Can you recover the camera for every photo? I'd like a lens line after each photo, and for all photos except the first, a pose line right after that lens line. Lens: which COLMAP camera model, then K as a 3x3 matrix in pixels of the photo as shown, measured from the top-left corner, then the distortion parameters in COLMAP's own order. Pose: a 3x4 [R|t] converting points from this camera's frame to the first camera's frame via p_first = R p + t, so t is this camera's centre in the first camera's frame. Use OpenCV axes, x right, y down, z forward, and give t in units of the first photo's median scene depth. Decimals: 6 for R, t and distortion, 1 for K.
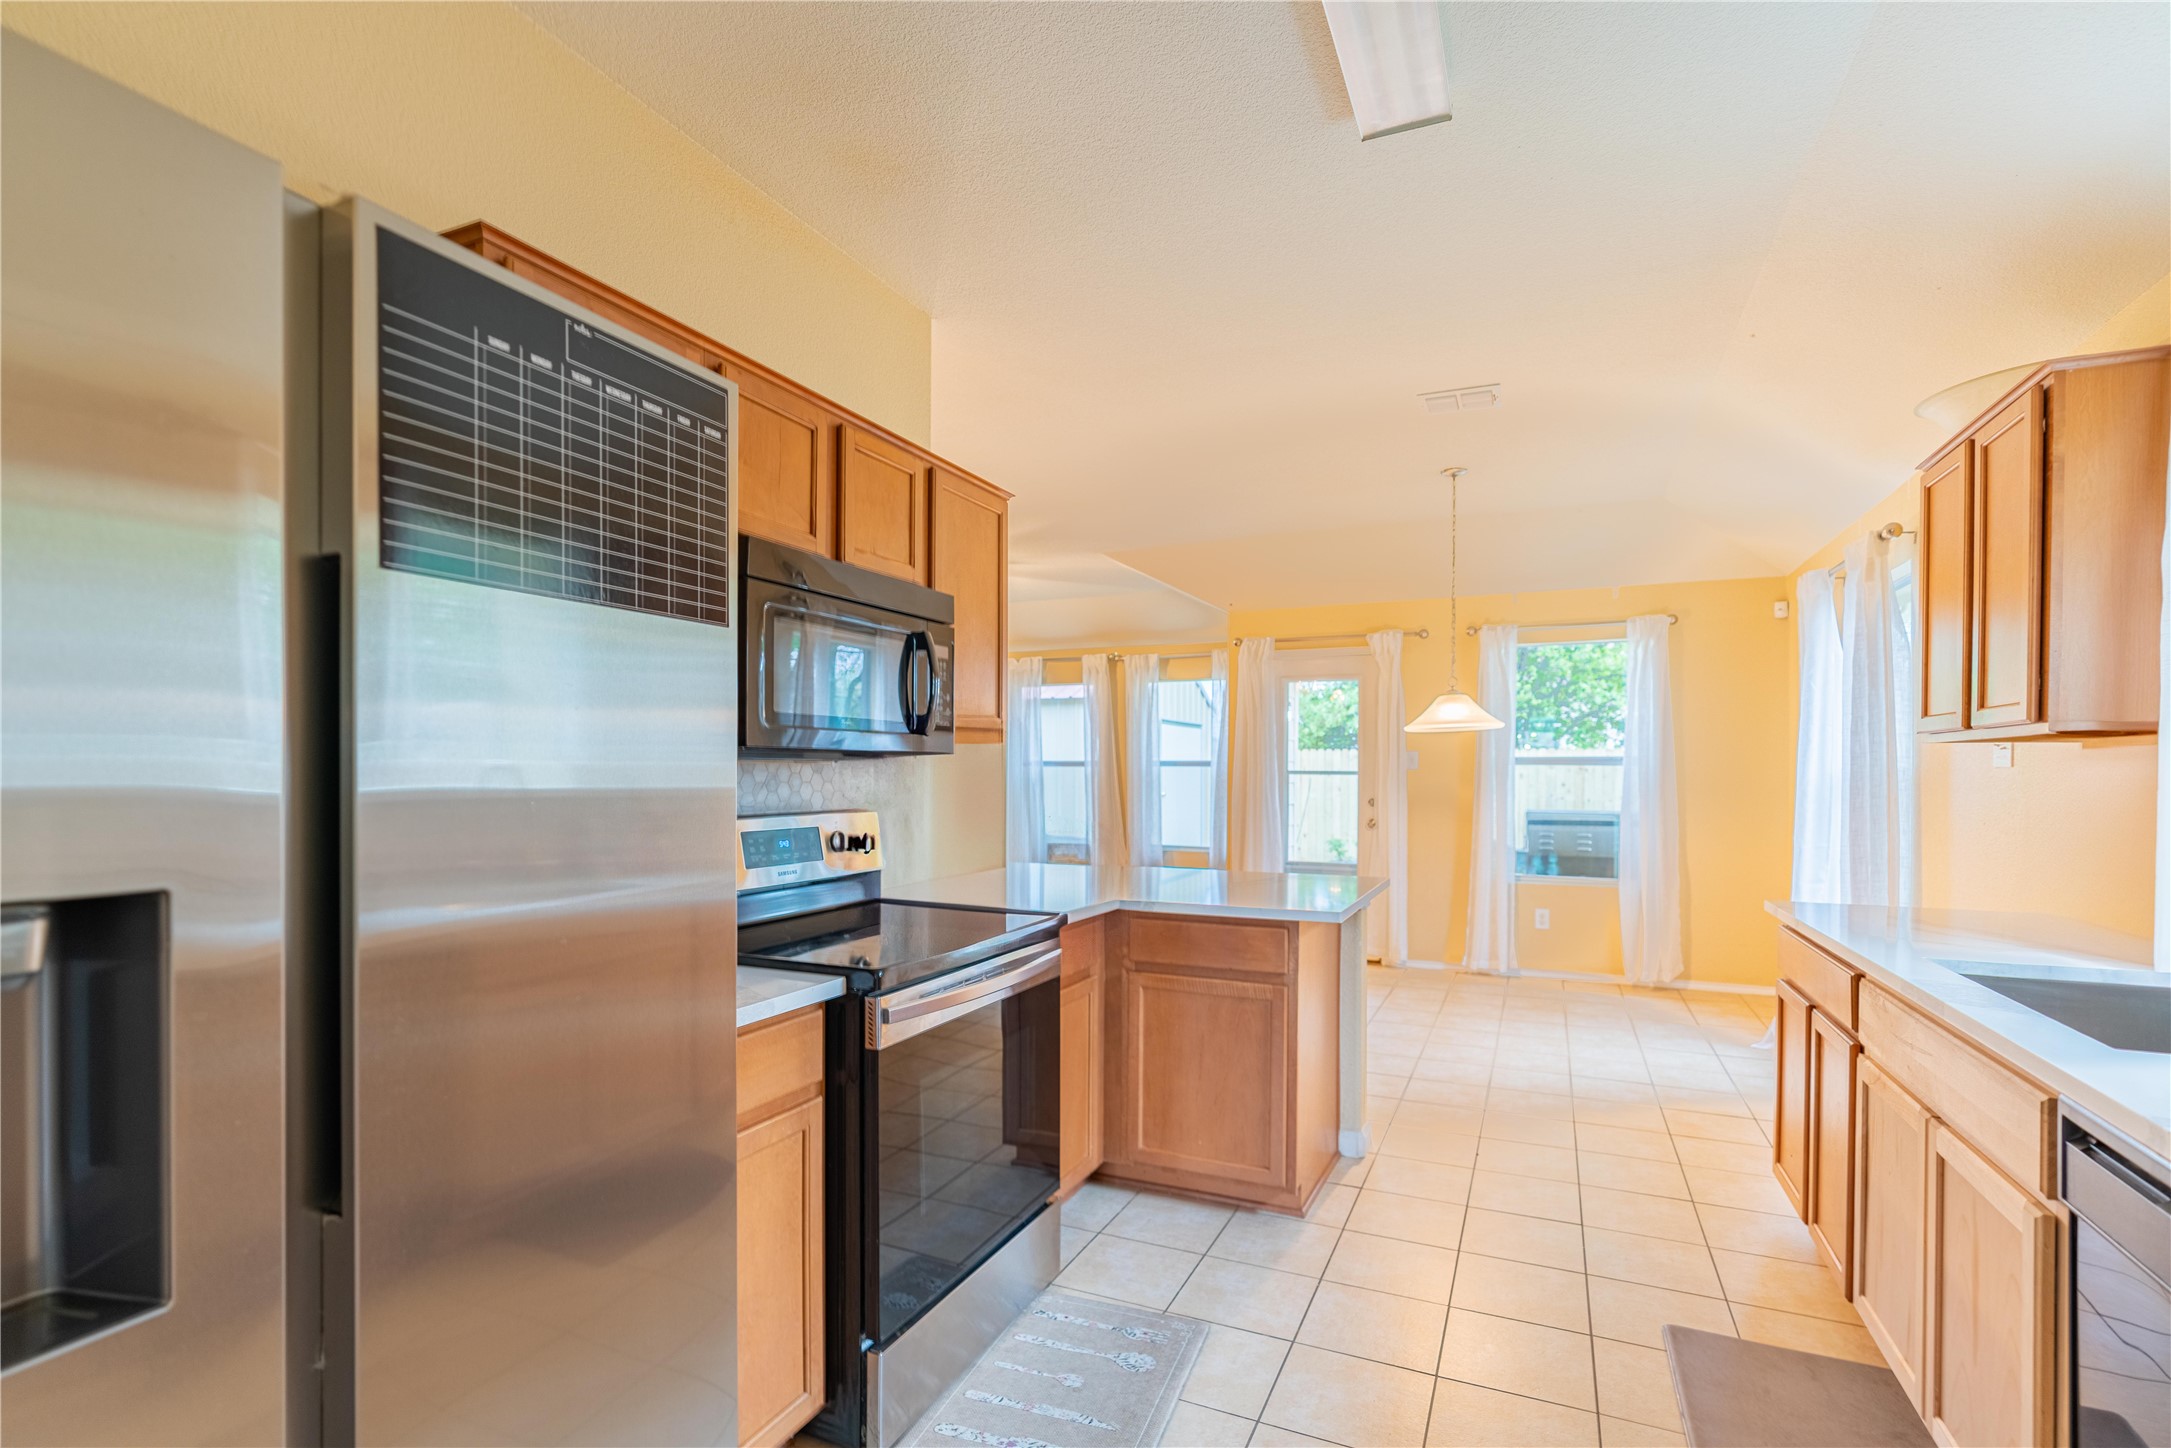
lens RADIAL K [[1003.7, 0, 1076.3], [0, 1003.7, 705.1], [0, 0, 1]] dist [-0.009624, 0.002445]
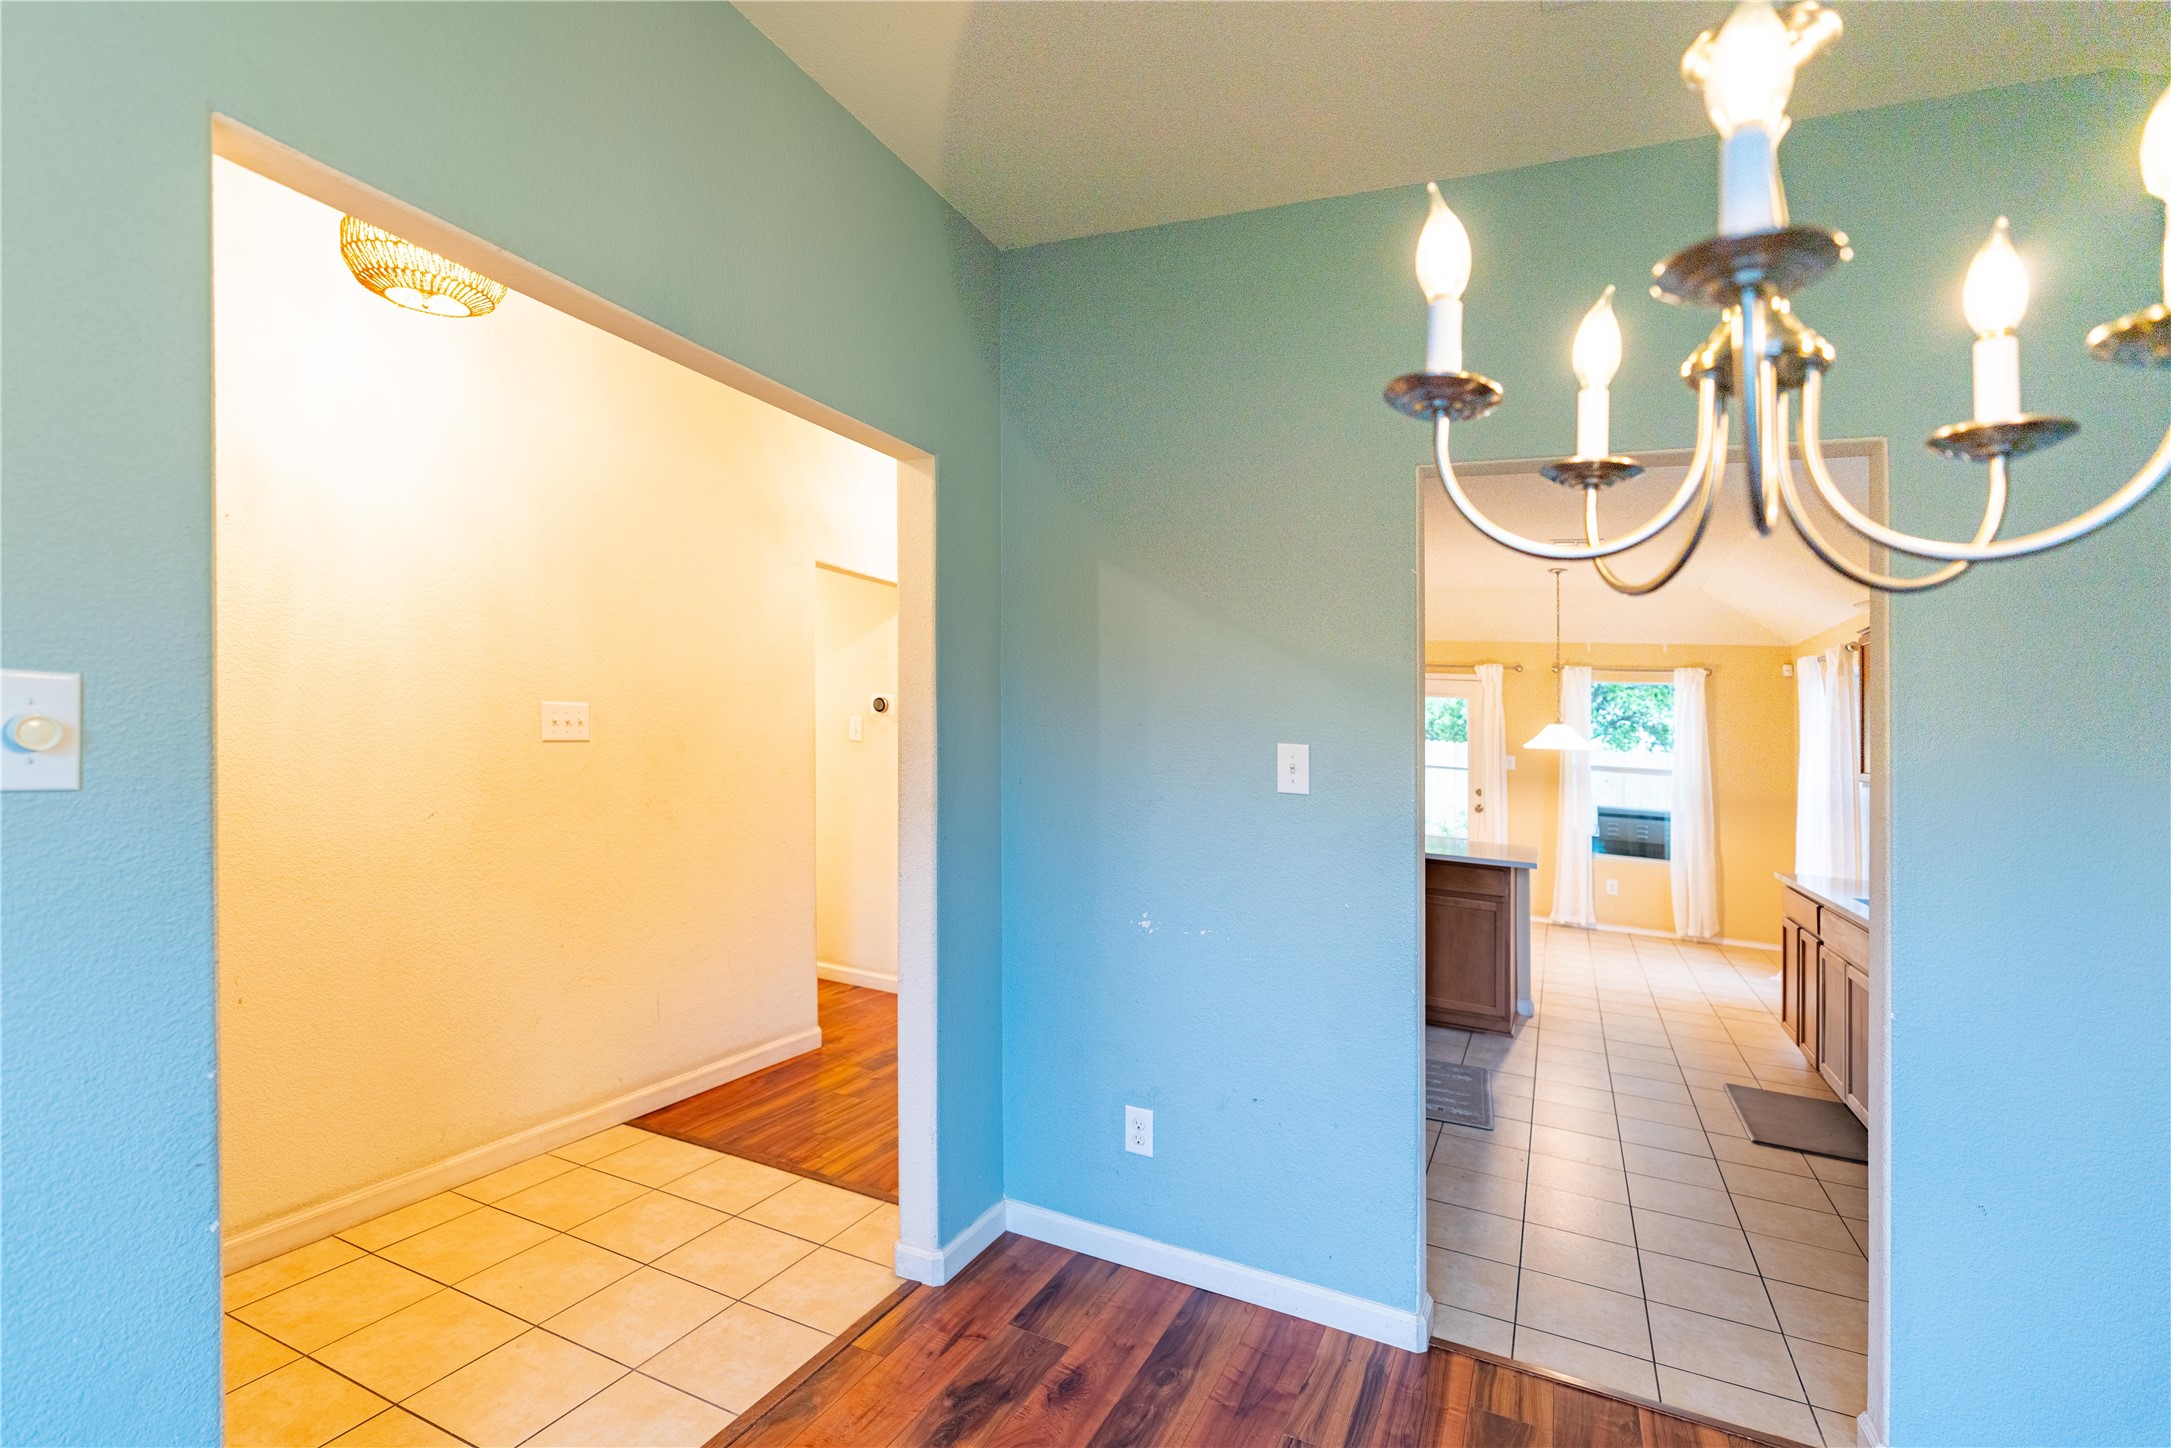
lens RADIAL K [[1003.7, 0, 1049.7], [0, 1003.7, 567.4], [0, 0, 1]] dist [-0.009624, 0.002445]
pose [[0.998230, 0.050066, -0.032097, -0.300157], [-0.052840, 0.994321, -0.092382, -0.057731], [0.027290, 0.093914, 0.995206, -0.451259]]
